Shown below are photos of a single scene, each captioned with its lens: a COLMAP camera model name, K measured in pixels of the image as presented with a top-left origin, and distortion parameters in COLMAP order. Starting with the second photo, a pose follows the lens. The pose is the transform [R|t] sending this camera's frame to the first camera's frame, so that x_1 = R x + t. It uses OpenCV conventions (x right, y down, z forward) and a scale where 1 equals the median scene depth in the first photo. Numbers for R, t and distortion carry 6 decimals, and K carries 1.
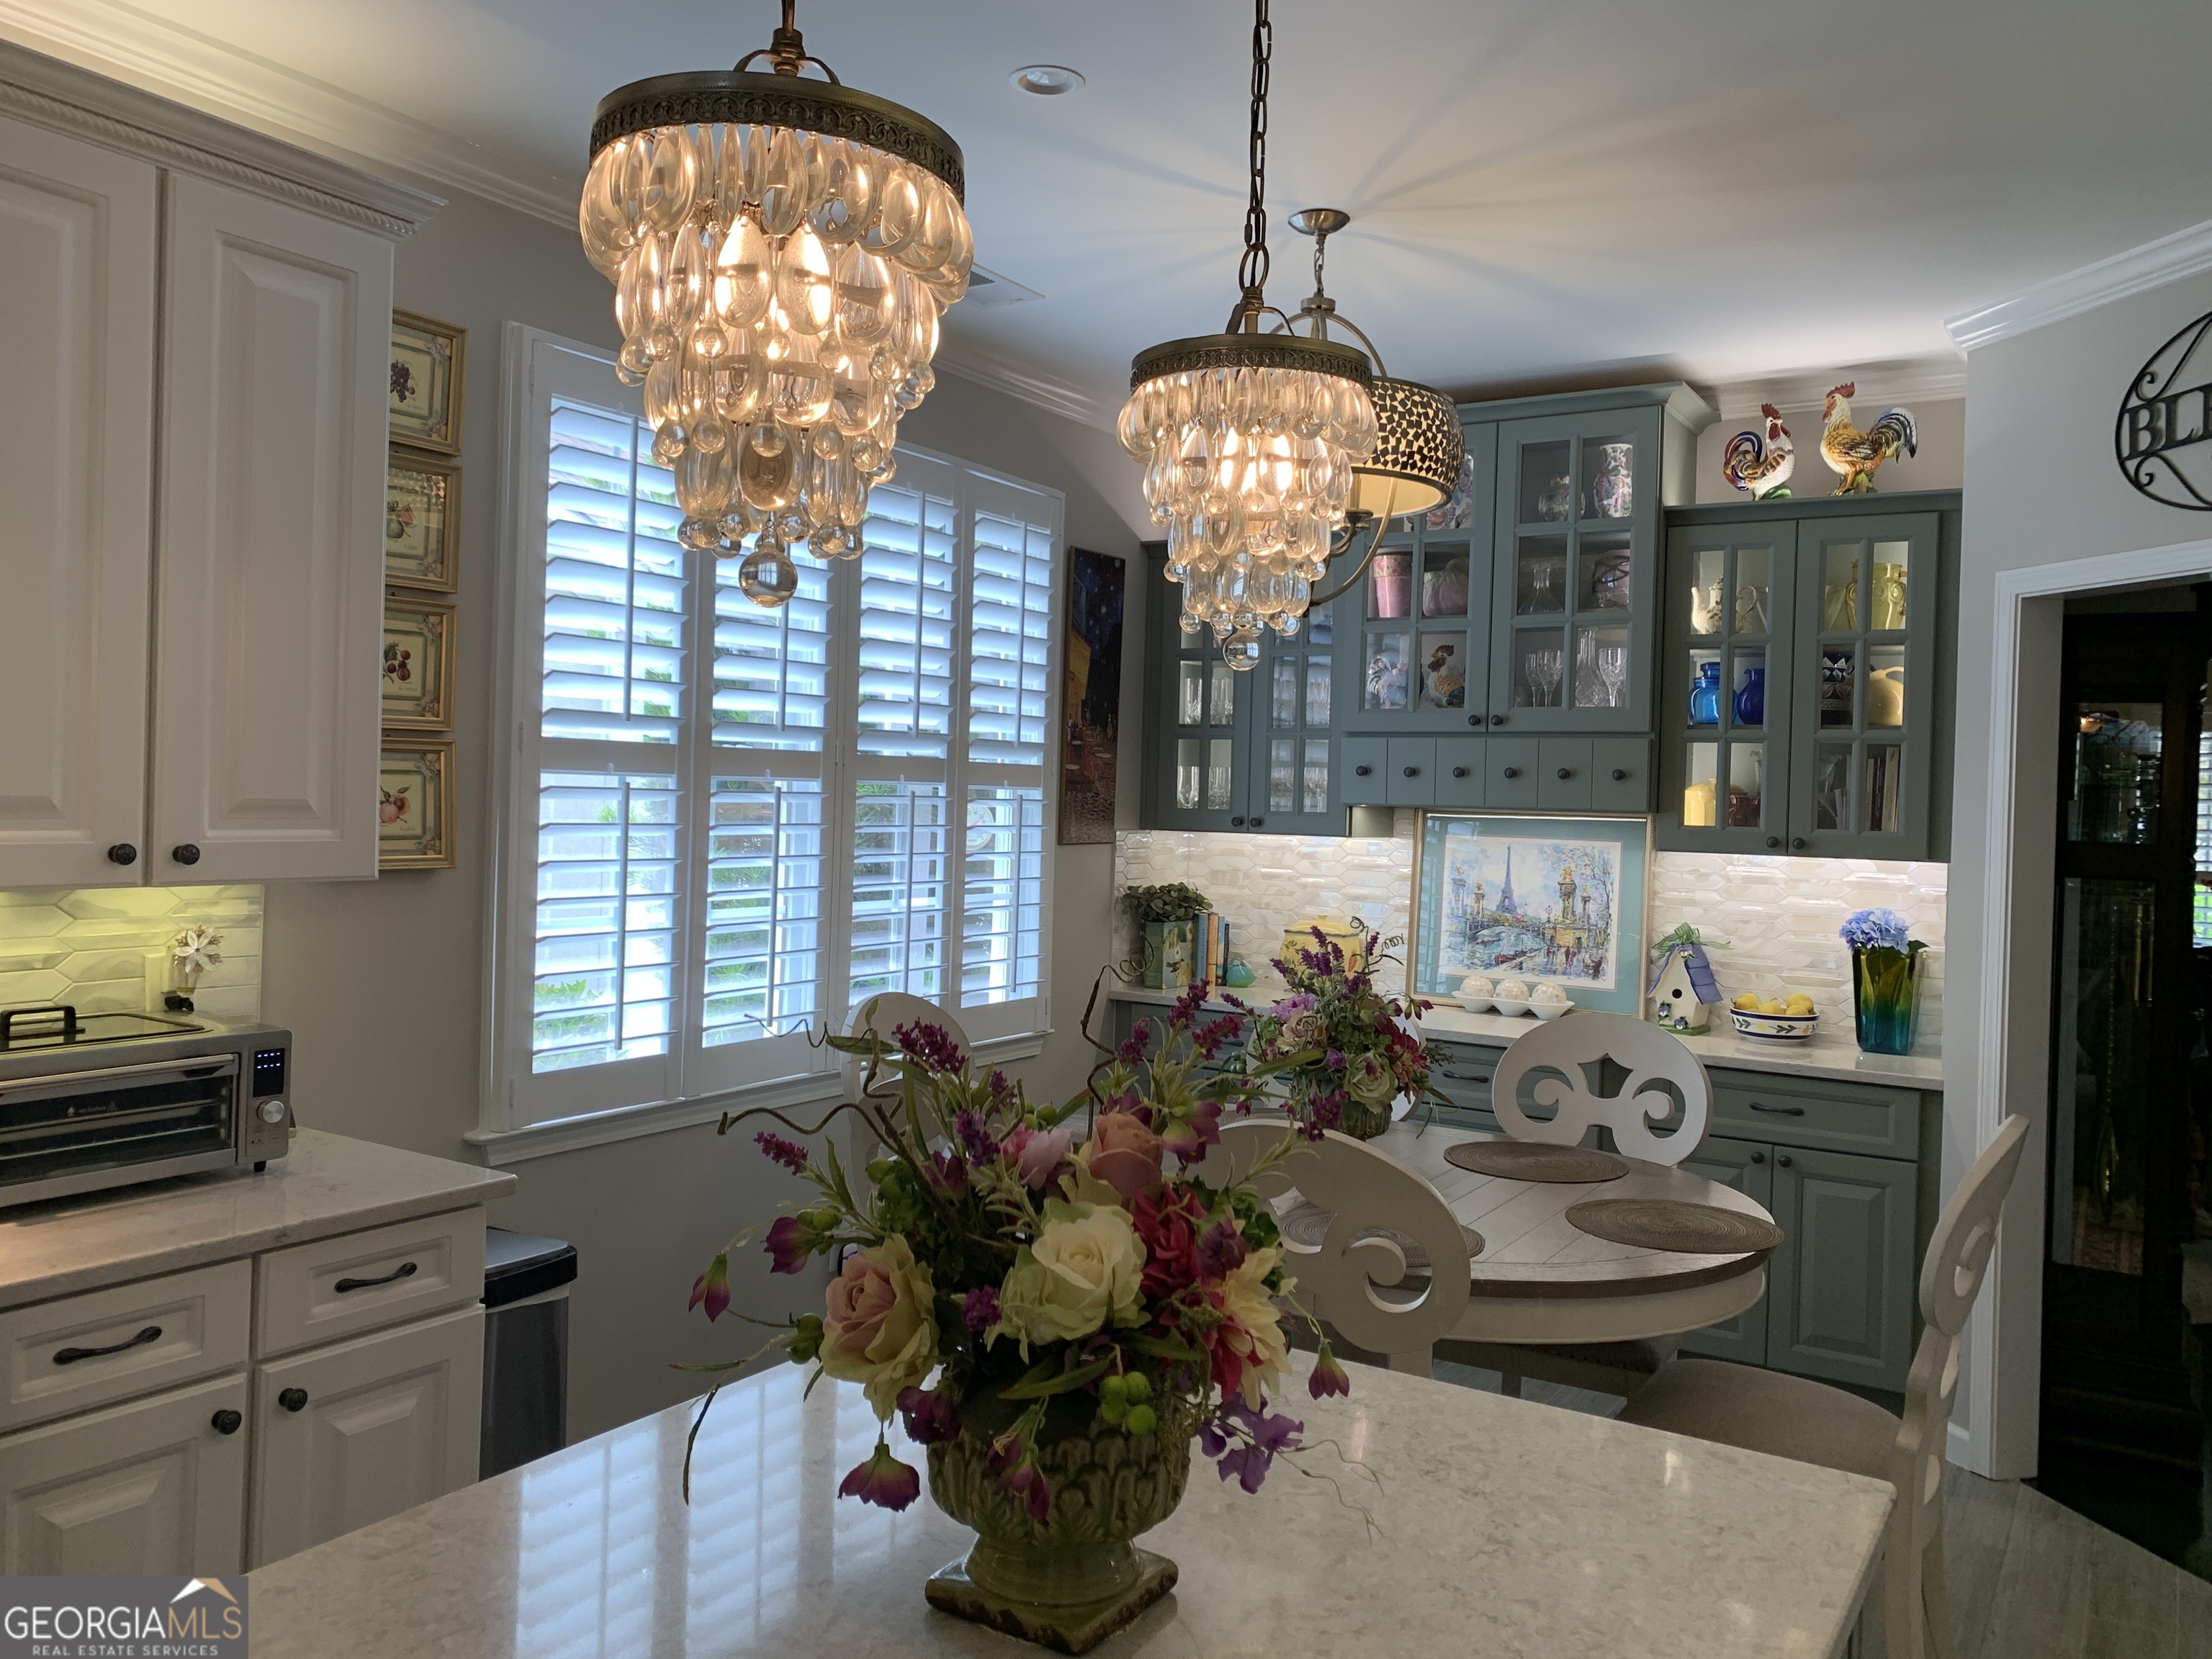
lens RADIAL K [[1704.8, 0, 1103.6], [0, 1704.8, 816.6], [0, 0, 1]] dist [0.046434, -0.066268]
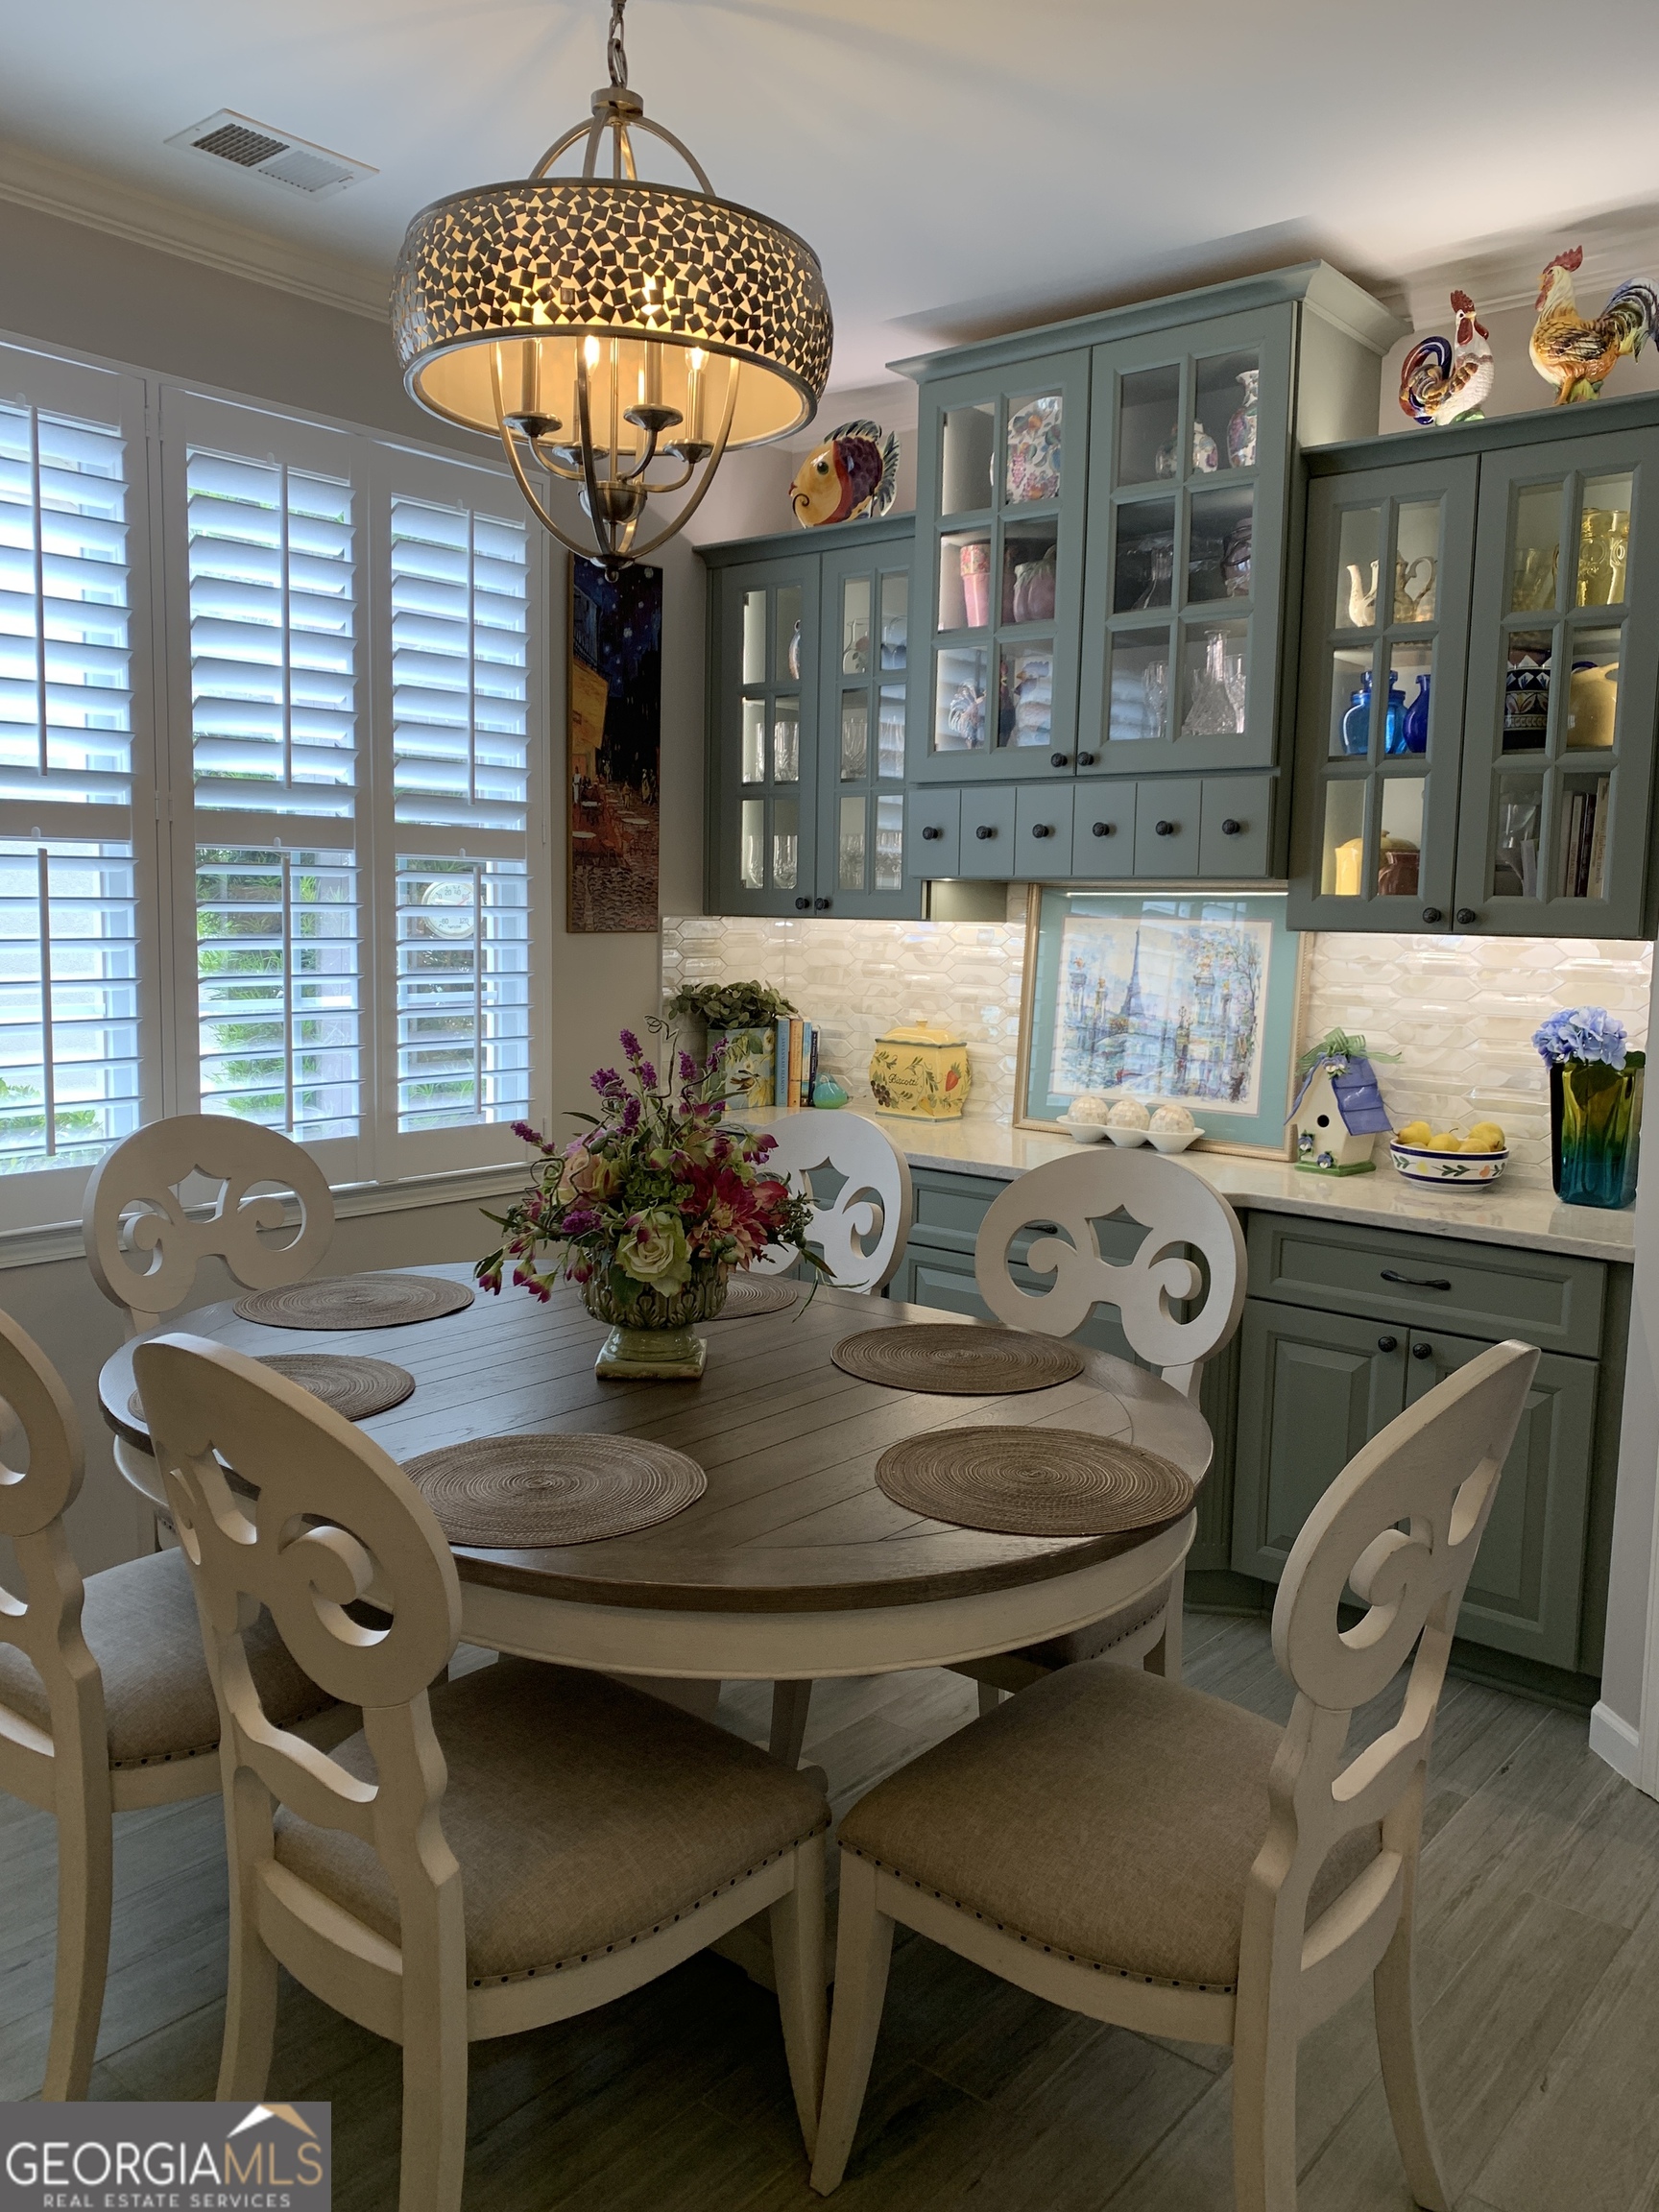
lens RADIAL K [[1704.8, 0, 831.4], [0, 1704.8, 1101.5], [0, 0, 1]] dist [0.046434, -0.066268]
pose [[0.989986, 0.006503, -0.141012, 0.233617], [0.007635, 0.995009, 0.099489, 0.018473], [0.140956, -0.099569, 0.984996, 0.235794]]
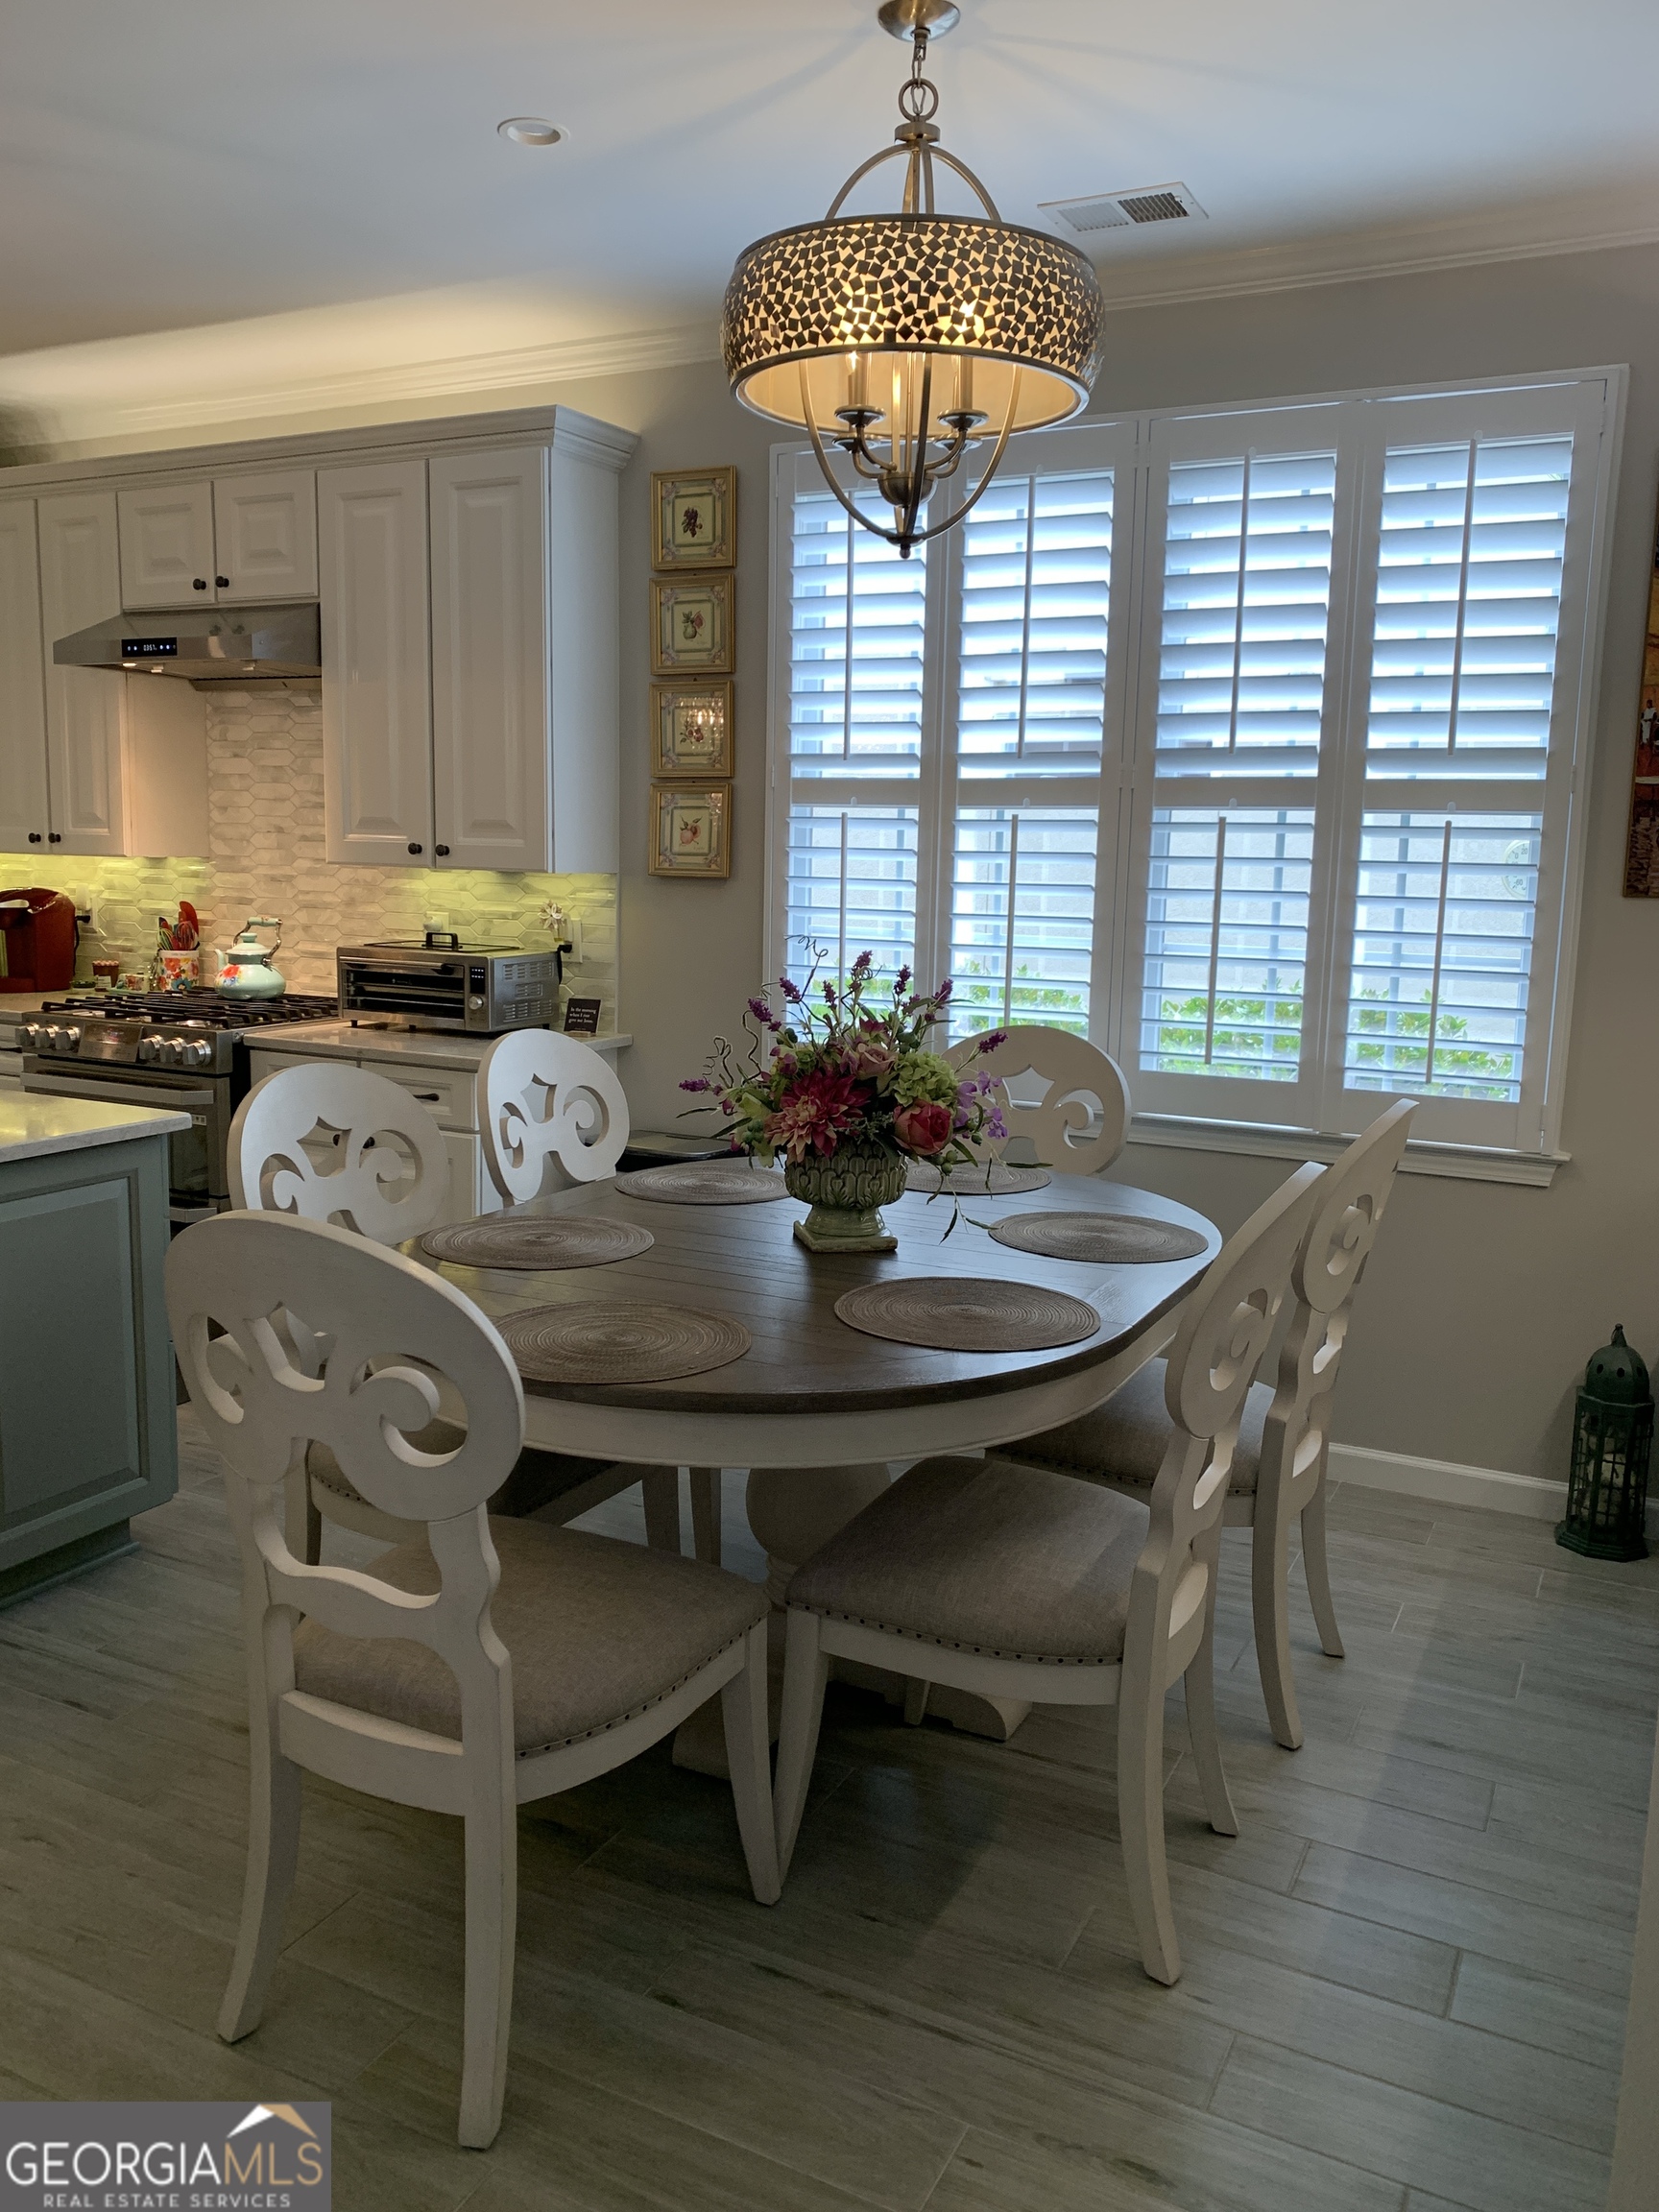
lens RADIAL K [[1704.8, 0, 838.6], [0, 1704.8, 1120.7], [0, 0, 1]] dist [0.046434, -0.066268]
pose [[0.080143, 0.133781, -0.987765, 0.716203], [-0.034841, 0.990723, 0.131354, 0.028704], [0.996174, 0.023887, 0.084061, 0.695941]]
